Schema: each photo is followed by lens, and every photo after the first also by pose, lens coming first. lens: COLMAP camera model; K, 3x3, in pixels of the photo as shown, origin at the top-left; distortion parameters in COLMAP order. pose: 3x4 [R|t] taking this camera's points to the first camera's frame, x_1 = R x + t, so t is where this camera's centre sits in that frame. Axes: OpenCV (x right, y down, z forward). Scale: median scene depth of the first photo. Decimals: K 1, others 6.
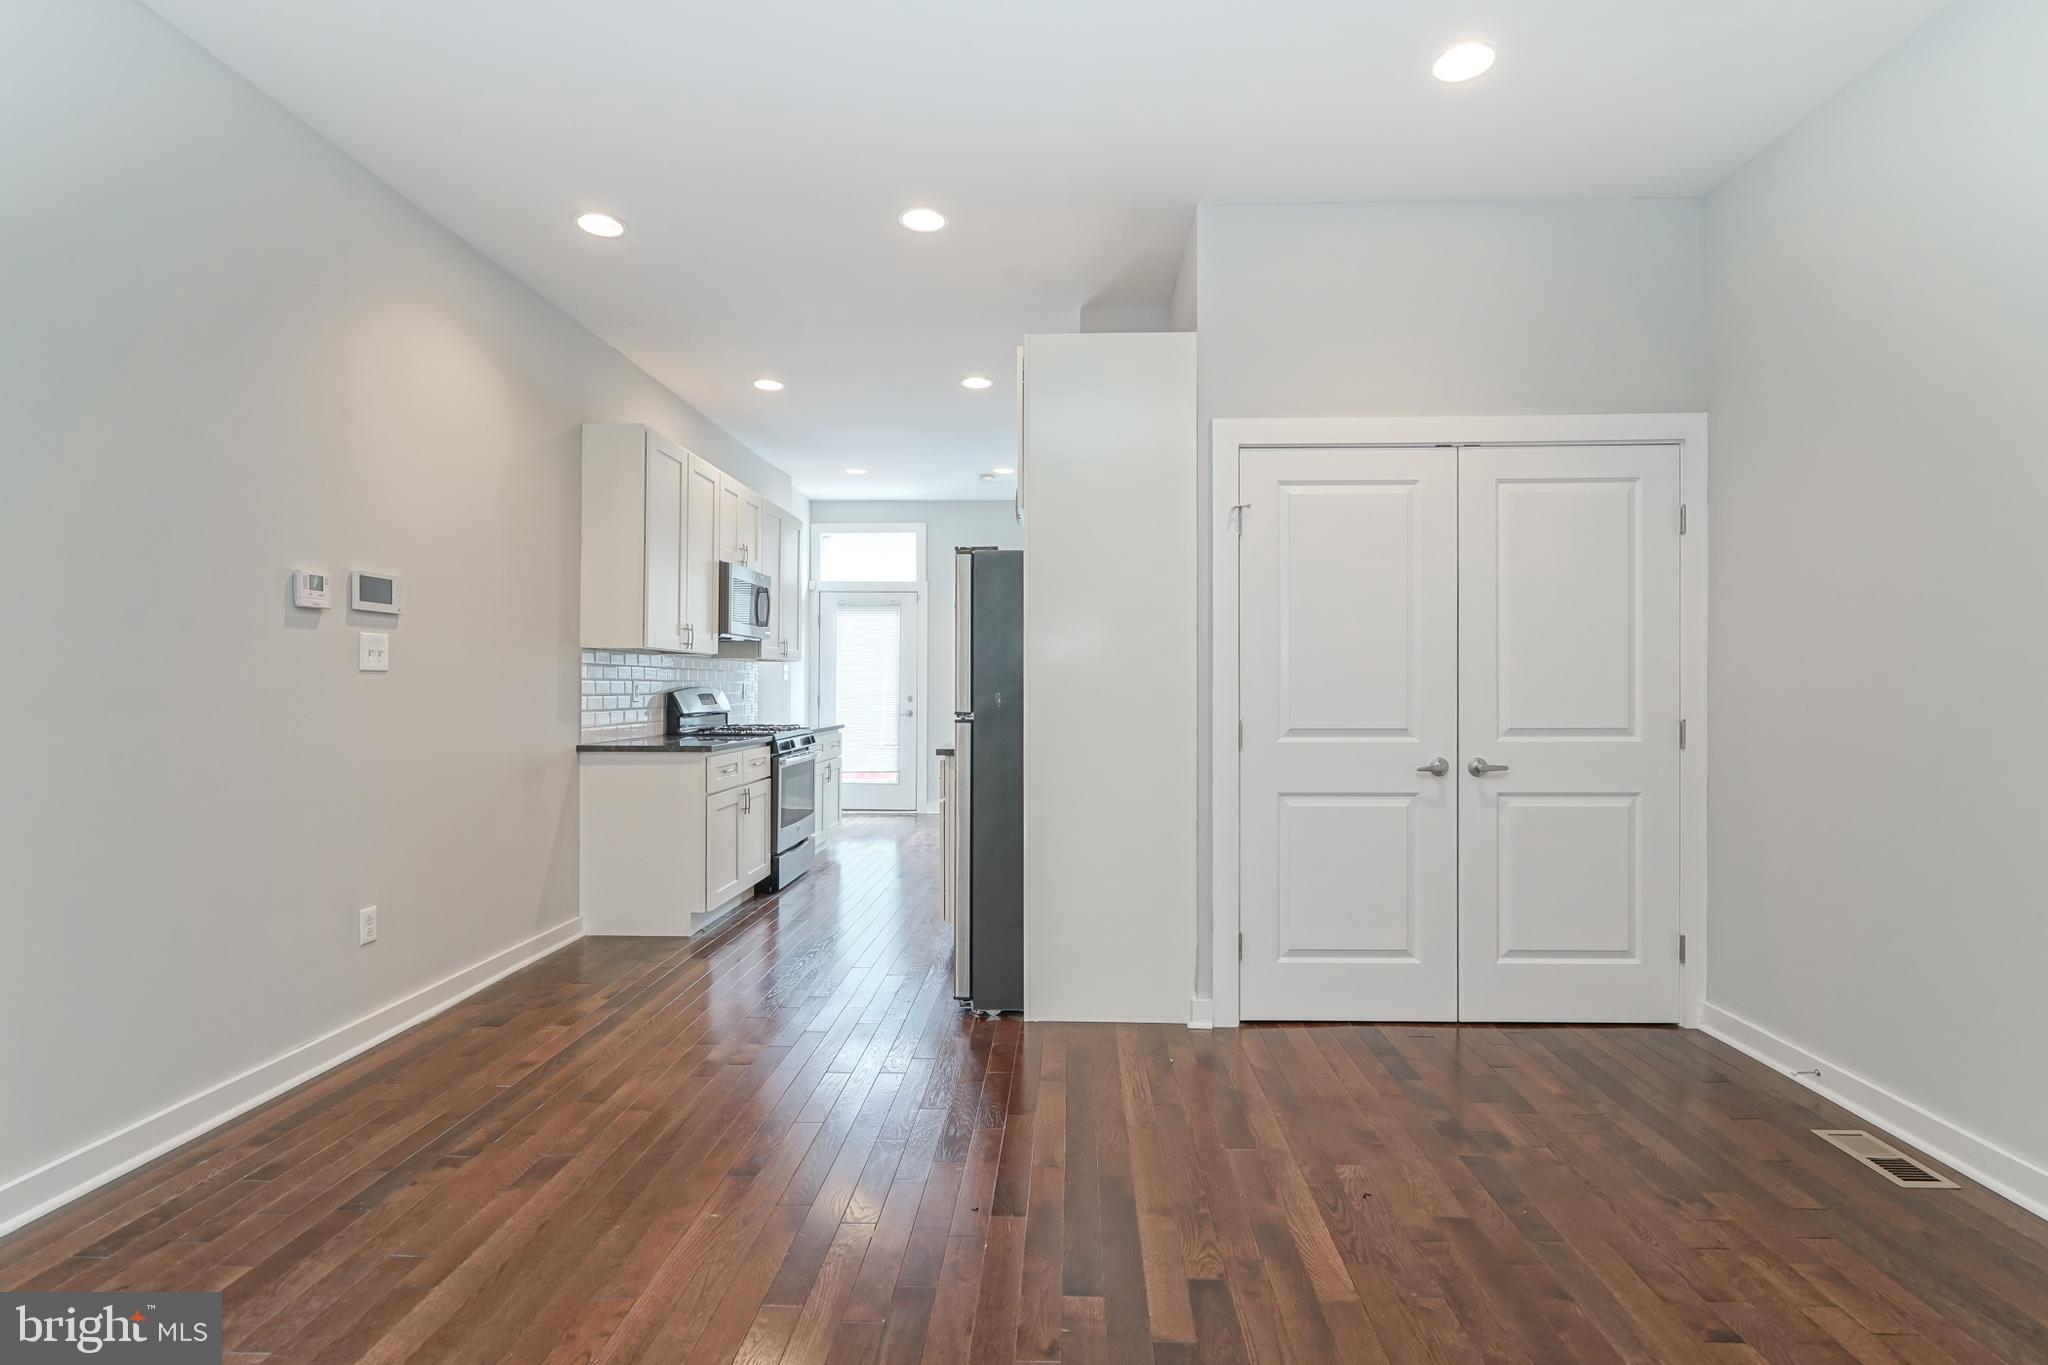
lens RADIAL K [[959.4, 0, 1033.3], [0, 959.4, 688.5], [0, 0, 1]] dist [-0.002598, 0.000402]
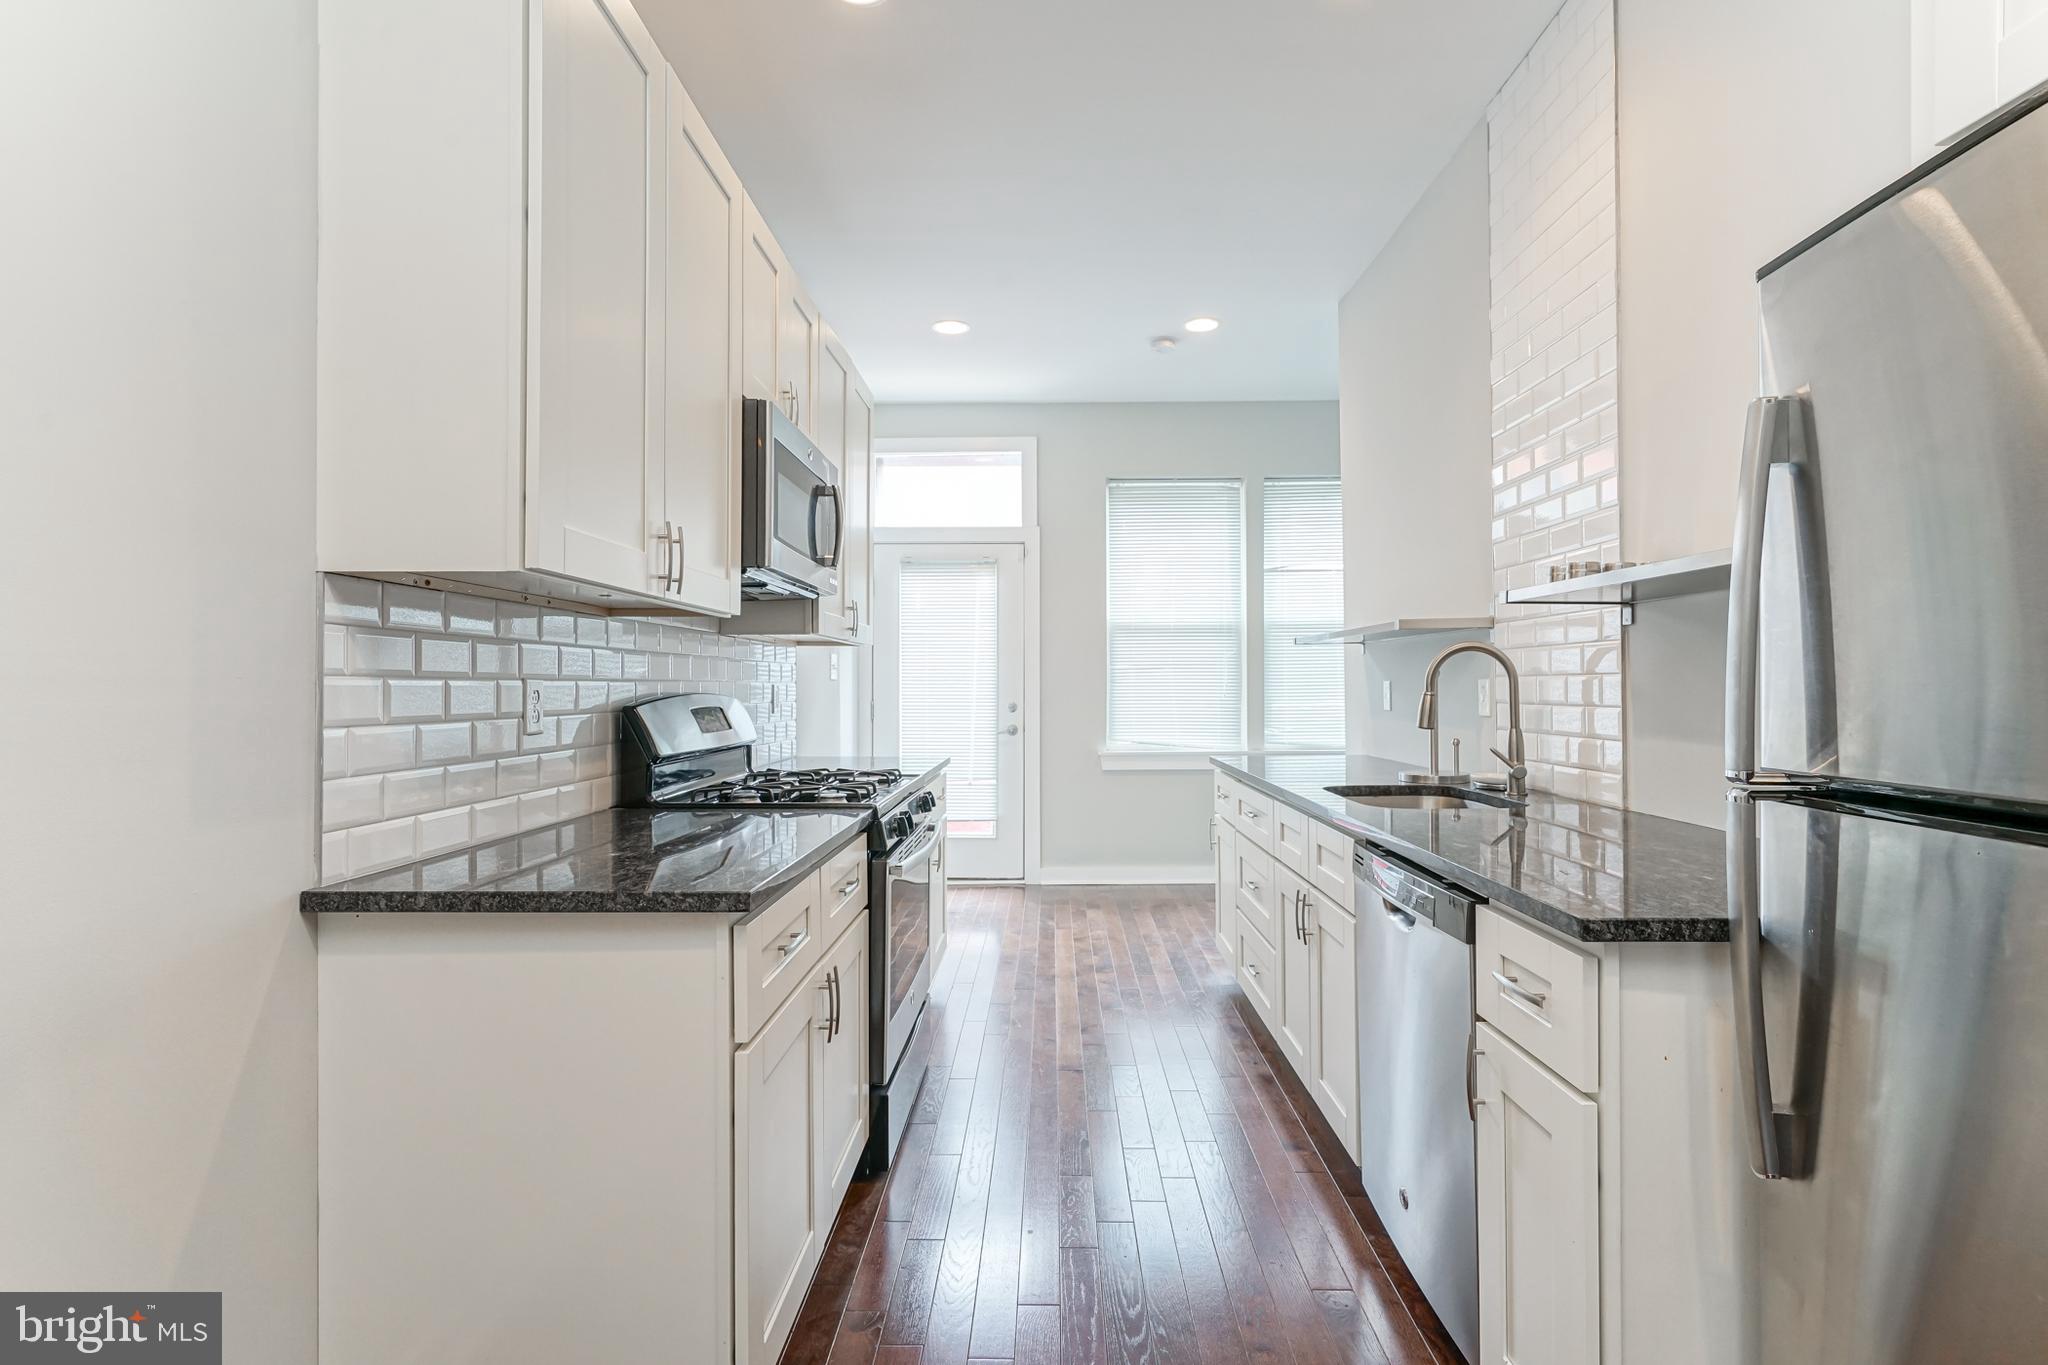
lens RADIAL K [[961.5, 0, 1036.7], [0, 961.5, 680.9], [0, 0, 1]] dist [-0.002812, 0.000115]
pose [[0.999761, -0.007516, 0.020552, -0.334152], [0.007702, 0.999930, -0.008963, -0.003744], [-0.020483, 0.009119, 0.999749, 0.924809]]
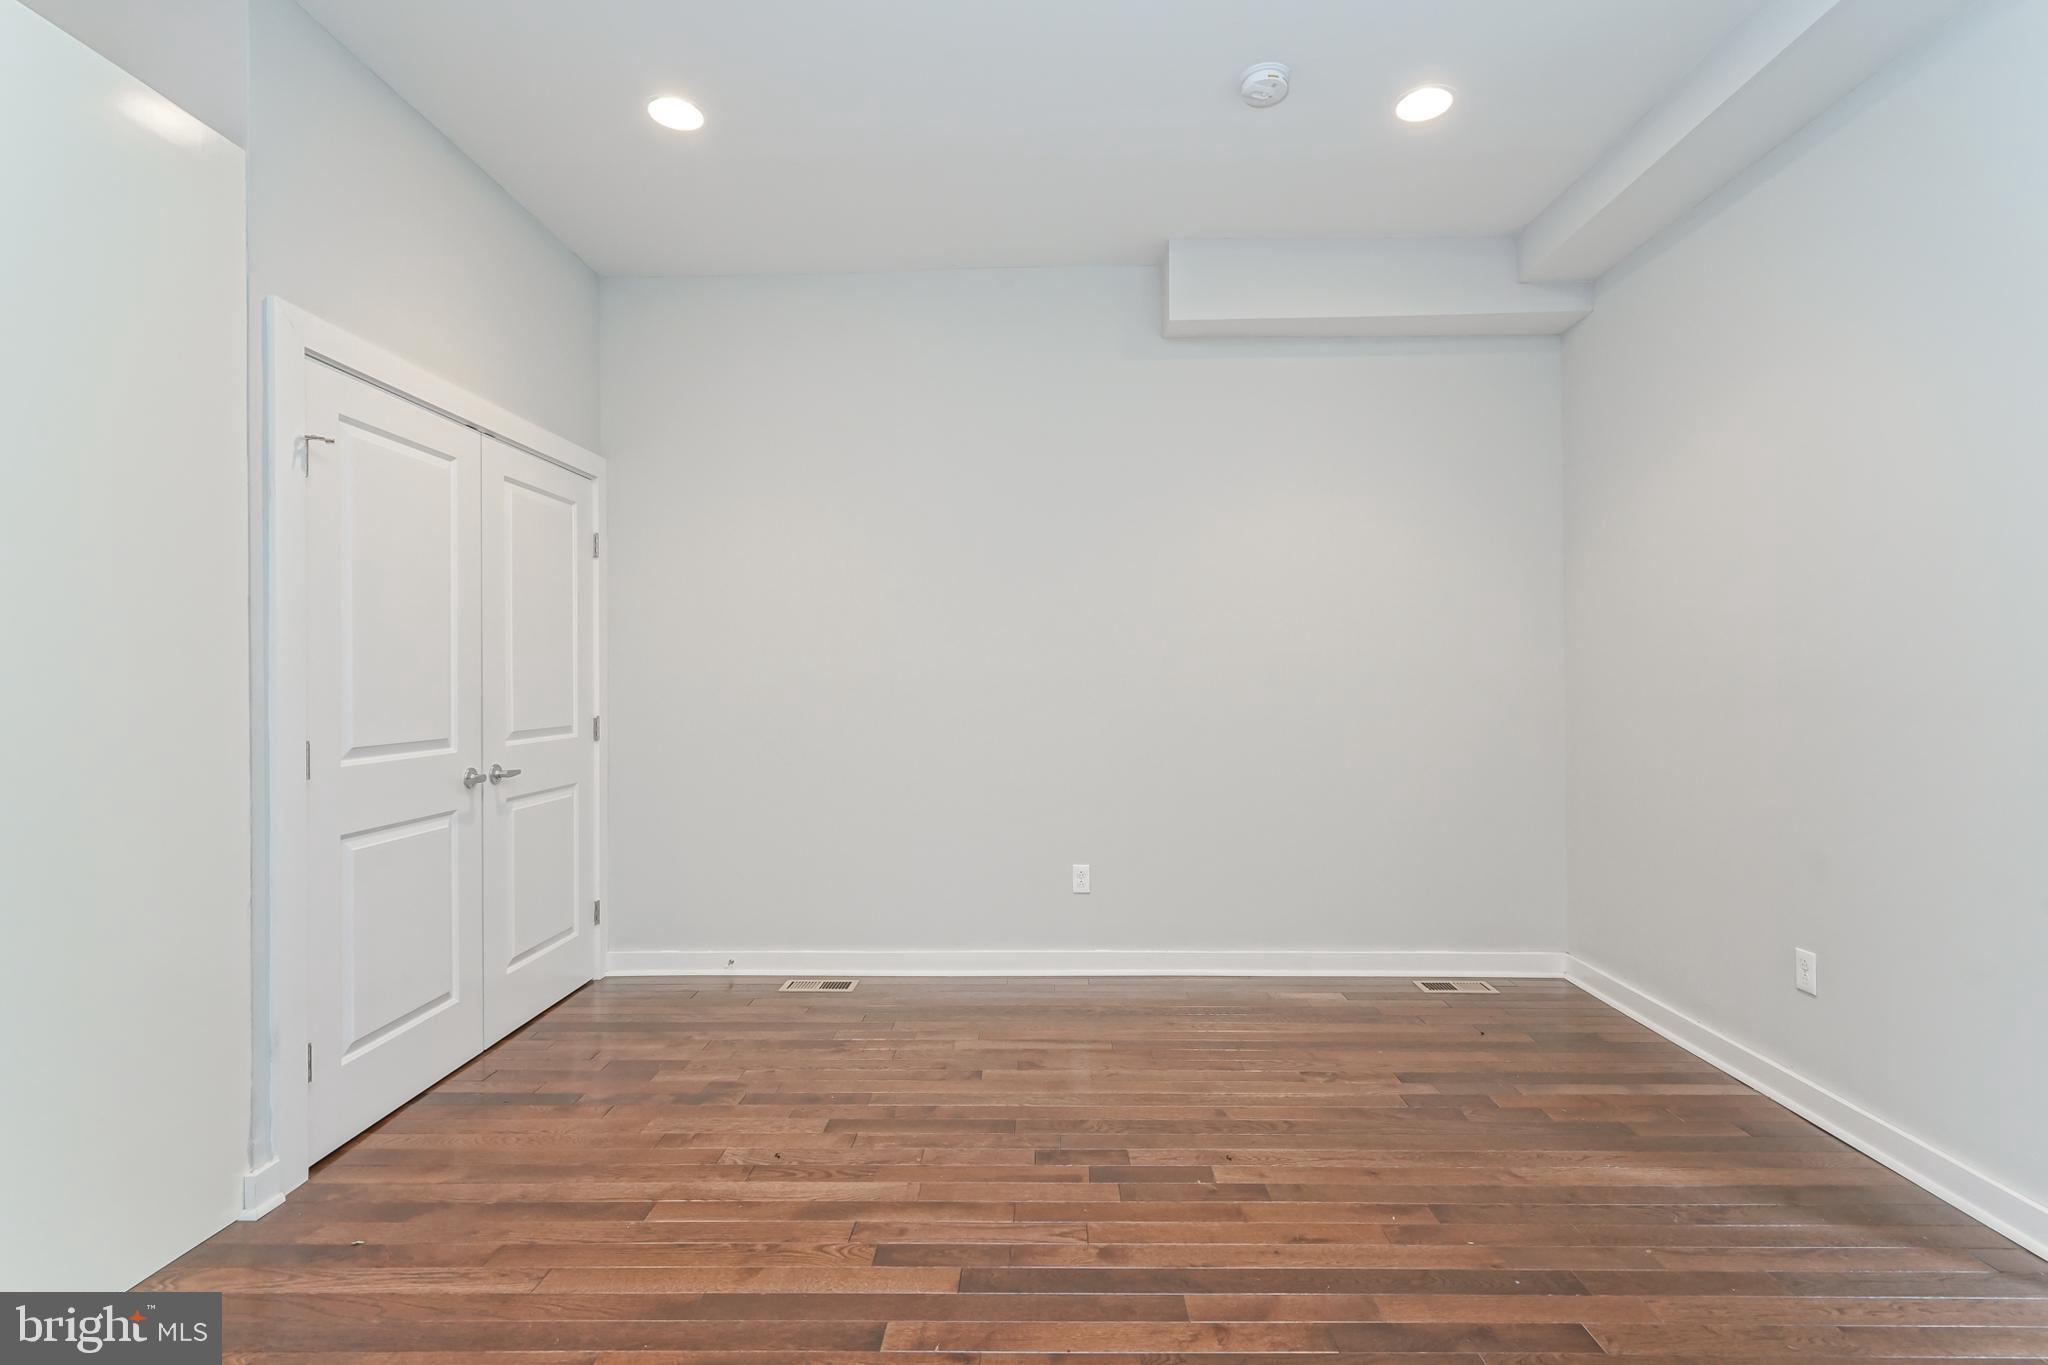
lens RADIAL K [[957.4, 0, 1046.8], [0, 957.4, 678.5], [0, 0, 1]] dist [0.001133, 0.000296]
pose [[-0.028185, 0.001211, 0.999602, -0.500185], [0.006537, 0.999978, -0.001027, -0.008027], [-0.999581, 0.006506, -0.028192, 0.478059]]
